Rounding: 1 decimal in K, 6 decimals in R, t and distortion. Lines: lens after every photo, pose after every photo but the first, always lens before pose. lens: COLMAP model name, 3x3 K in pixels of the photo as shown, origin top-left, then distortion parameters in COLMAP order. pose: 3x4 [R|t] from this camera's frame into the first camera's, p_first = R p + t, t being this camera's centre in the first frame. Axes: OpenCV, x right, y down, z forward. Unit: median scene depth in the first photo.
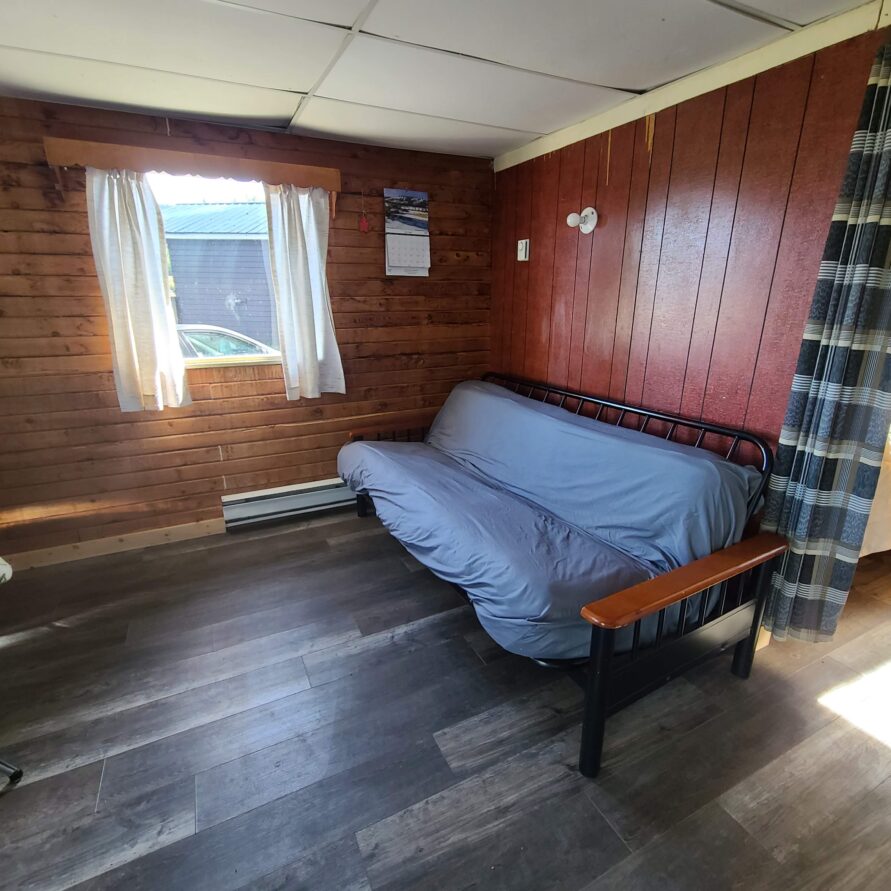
lens RADIAL K [[486.8, 0, 444.3], [0, 486.8, 450.9], [0, 0, 1]] dist [0.001018, -0.001612]
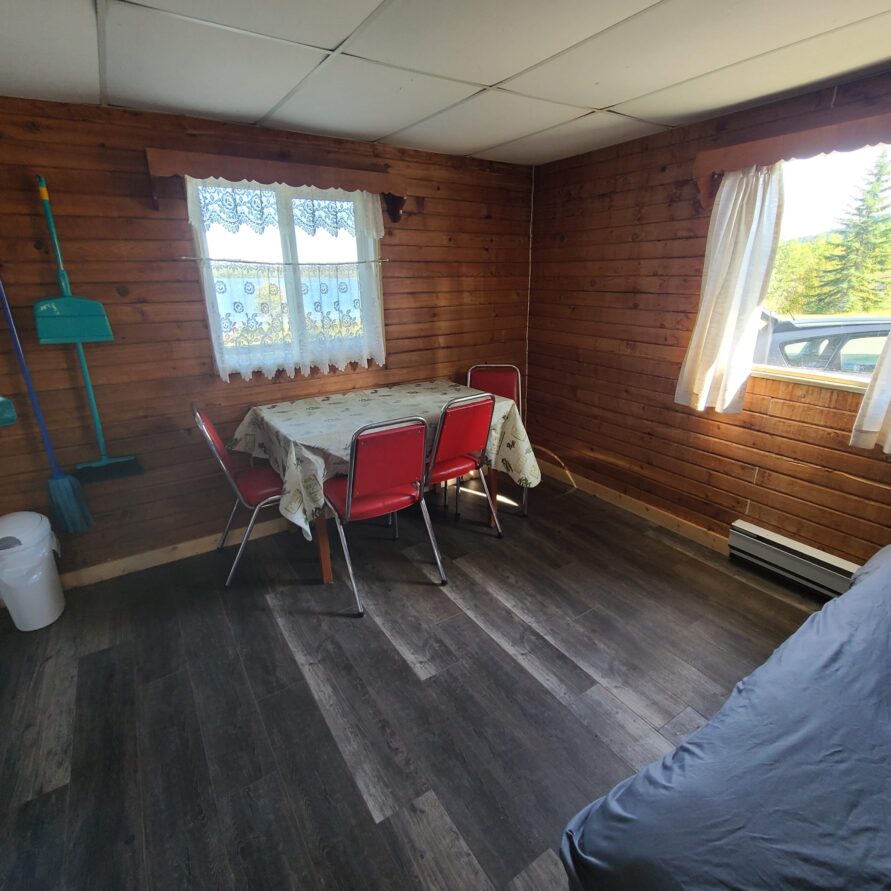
lens RADIAL K [[486.8, 0, 447.2], [0, 486.8, 450.3], [0, 0, 1]] dist [0.001018, -0.001612]
pose [[0.114309, 0.335815, -0.934966, 0.332568], [-0.291002, 0.911172, 0.291691, -0.152461], [0.949869, 0.238734, 0.201878, 0.327037]]
